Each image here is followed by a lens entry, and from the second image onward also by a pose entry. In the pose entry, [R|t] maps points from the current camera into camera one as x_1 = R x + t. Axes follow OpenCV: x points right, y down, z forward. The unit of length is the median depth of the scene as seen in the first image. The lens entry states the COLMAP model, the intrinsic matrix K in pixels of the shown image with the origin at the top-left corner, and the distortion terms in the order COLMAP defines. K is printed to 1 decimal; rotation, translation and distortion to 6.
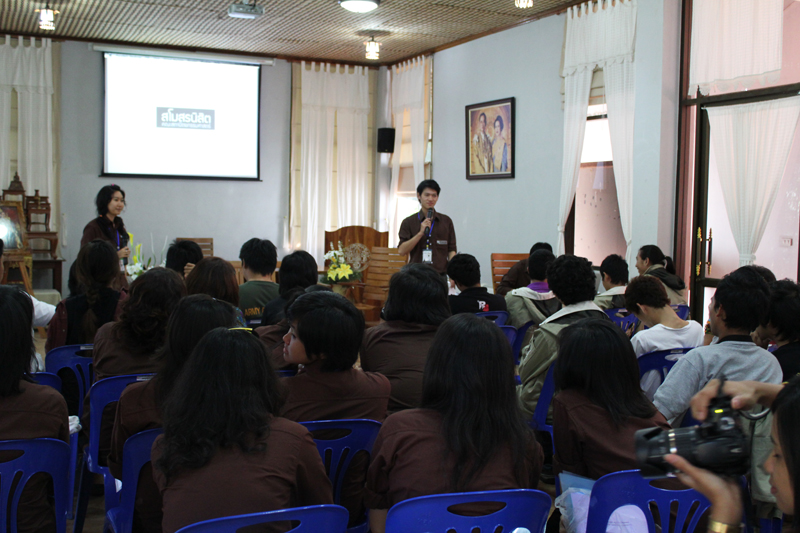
lens RADIAL K [[890.4, 0, 400.0], [0, 890.4, 266.5], [0, 0, 1]] dist [-0.174892, 0.037807]
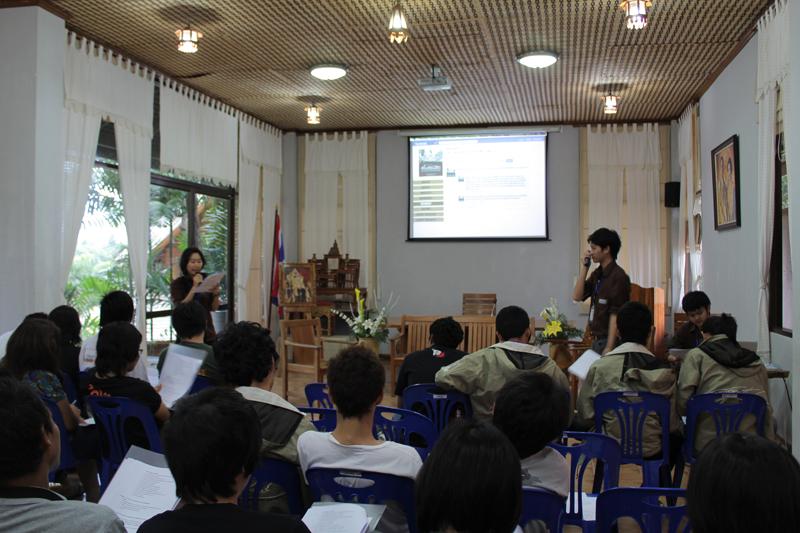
lens RADIAL K [[744.3, 0, 400.0], [0, 744.3, 266.5], [0, 0, 1]] dist [-0.000203, 0.002977]
pose [[0.790711, -0.018358, -0.611914, 0.297434], [-0.019159, 0.998319, -0.054707, -0.014301], [0.611890, 0.054981, 0.789030, 0.207913]]
